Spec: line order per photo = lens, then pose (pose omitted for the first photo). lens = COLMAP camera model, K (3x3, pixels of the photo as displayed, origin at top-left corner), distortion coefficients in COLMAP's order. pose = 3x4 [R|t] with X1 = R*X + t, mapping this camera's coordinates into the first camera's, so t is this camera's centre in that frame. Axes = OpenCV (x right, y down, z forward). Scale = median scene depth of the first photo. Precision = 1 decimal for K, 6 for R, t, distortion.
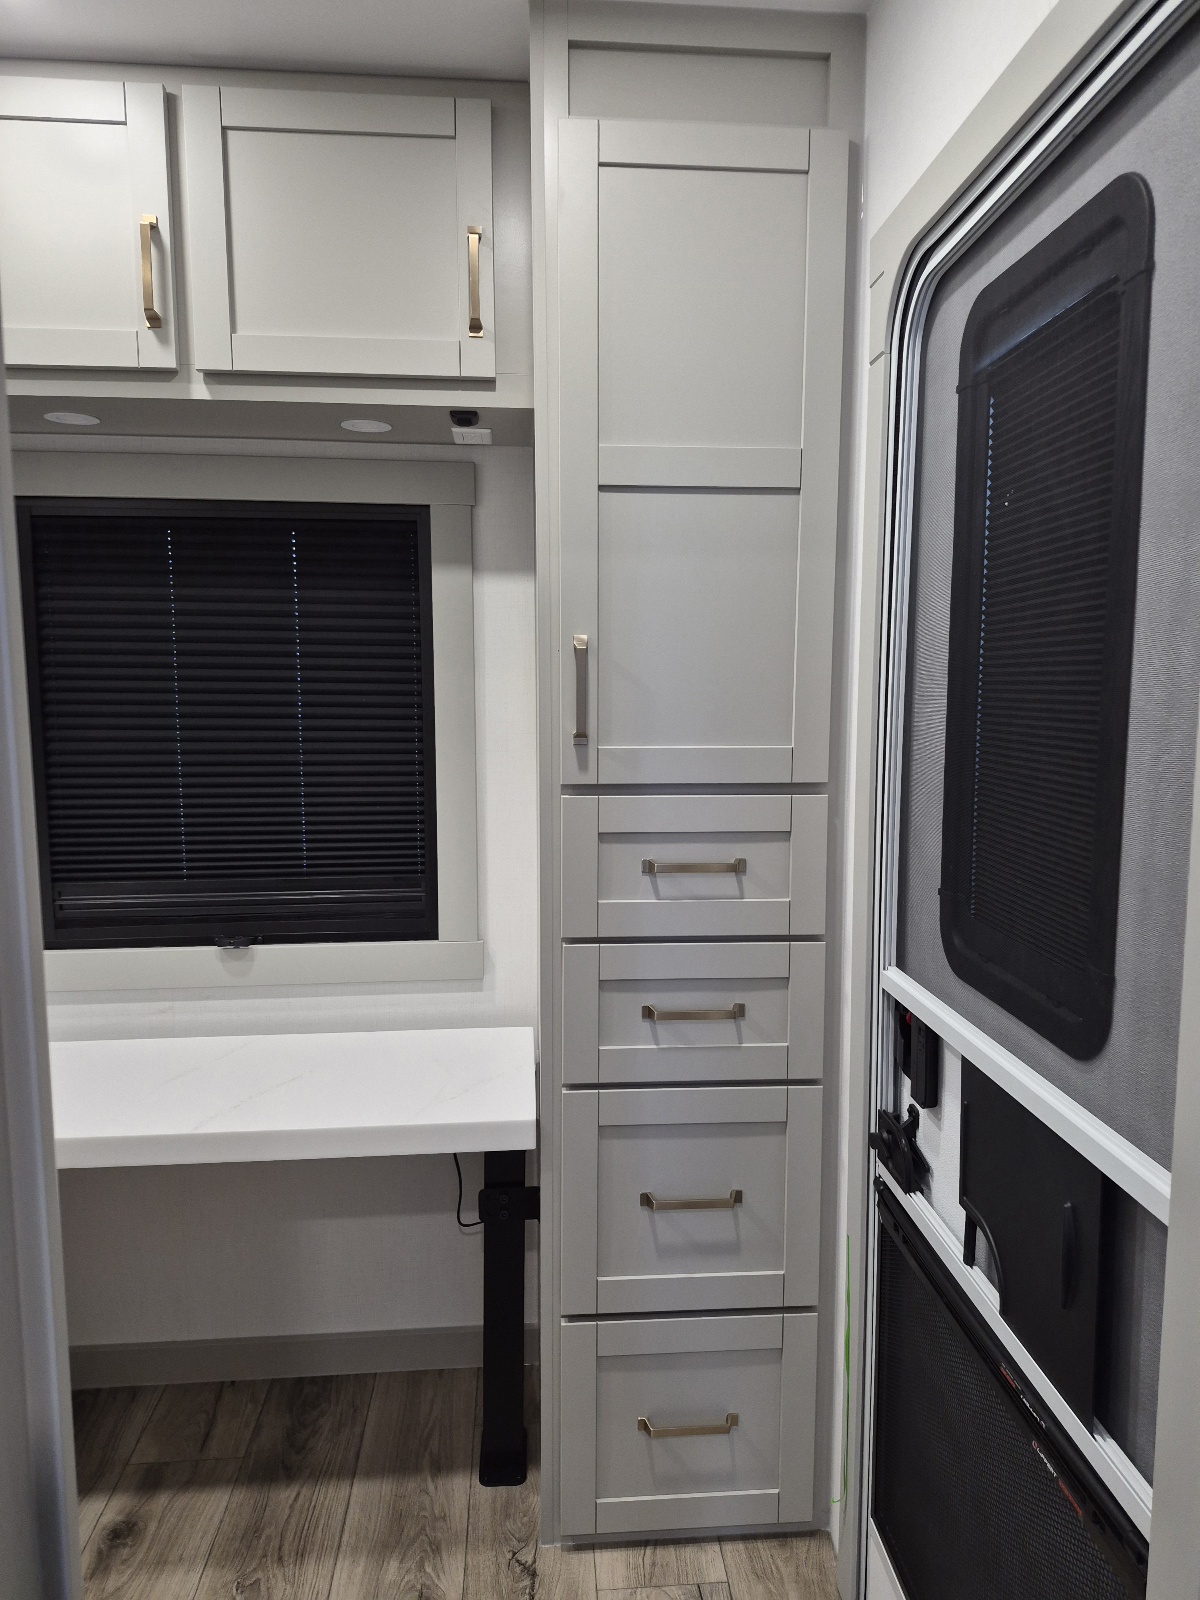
lens RADIAL K [[1107.4, 0, 600.0], [0, 1107.4, 800.0], [0, 0, 1]] dist [0.081263, -0.082829]
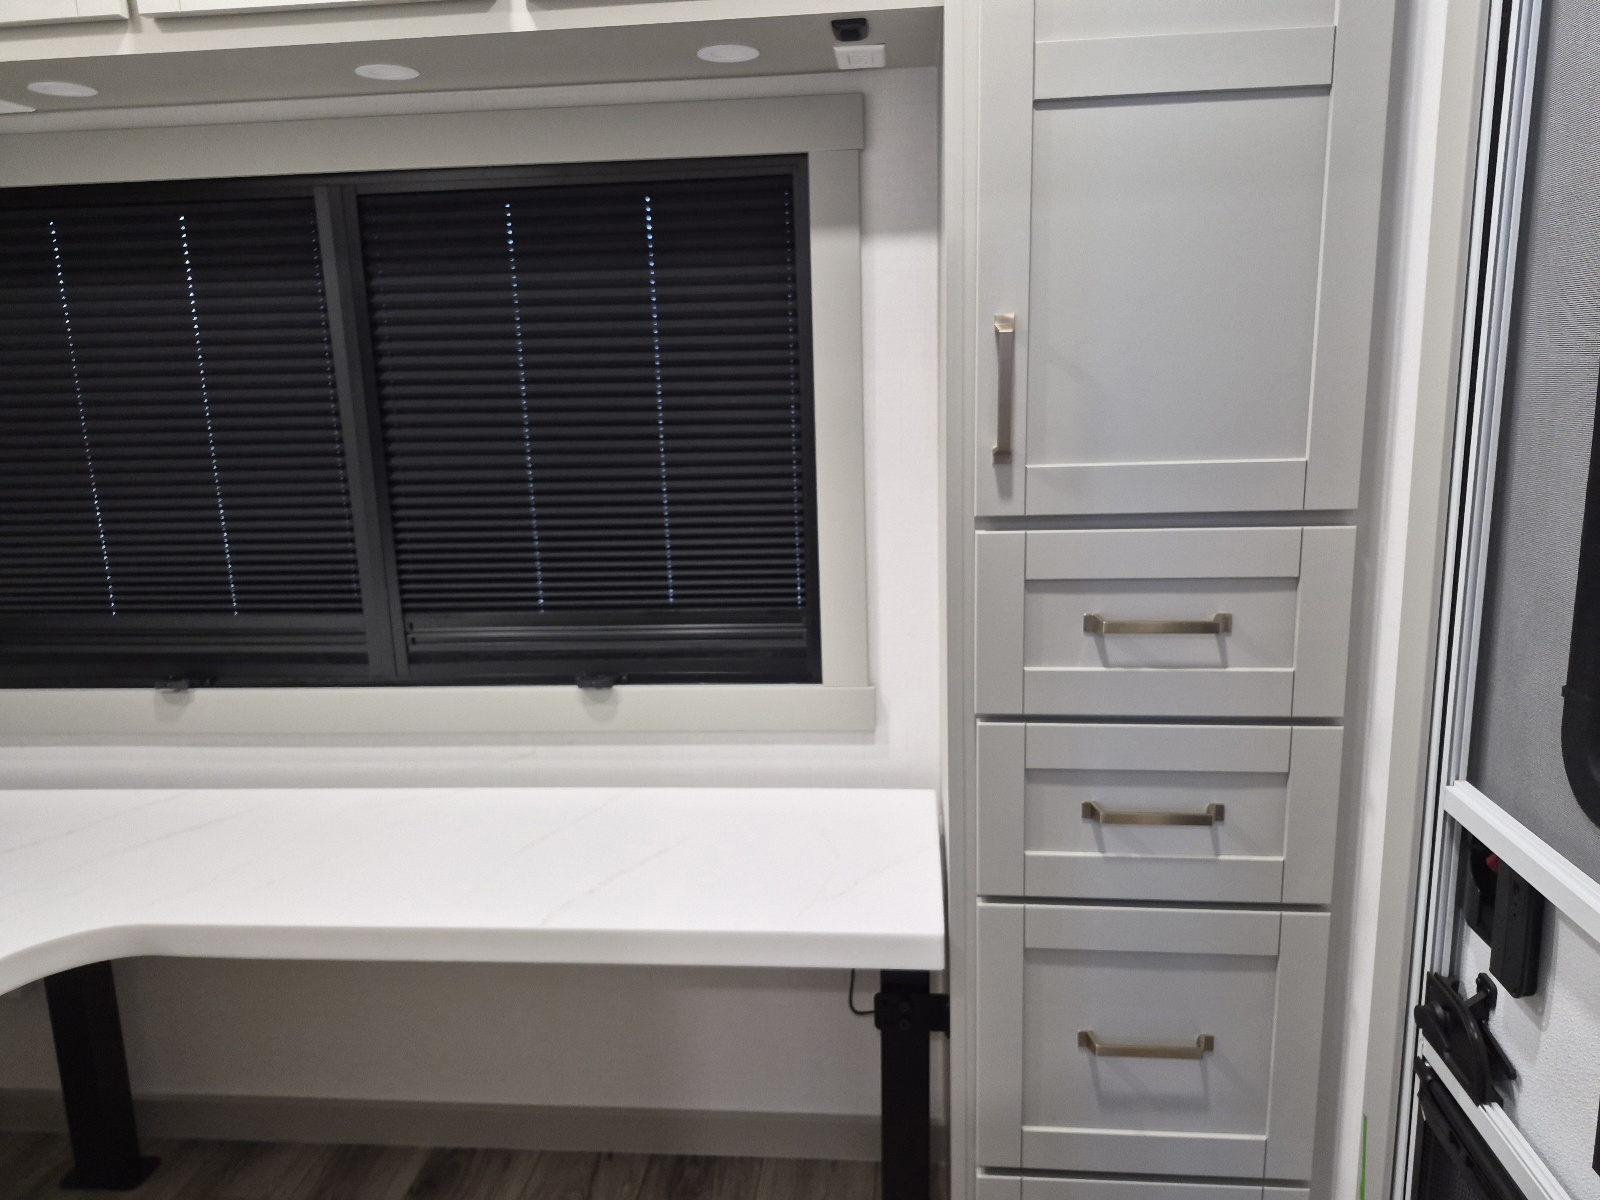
lens RADIAL K [[1128.9, 0, 796.5], [0, 1128.9, 589.2], [0, 0, 1]] dist [0.082717, -0.086011]
pose [[0.984499, 0.004802, -0.175325, -0.019411], [0.012388, 0.995225, 0.096816, -0.039748], [0.174953, -0.097487, 0.979739, 0.205827]]
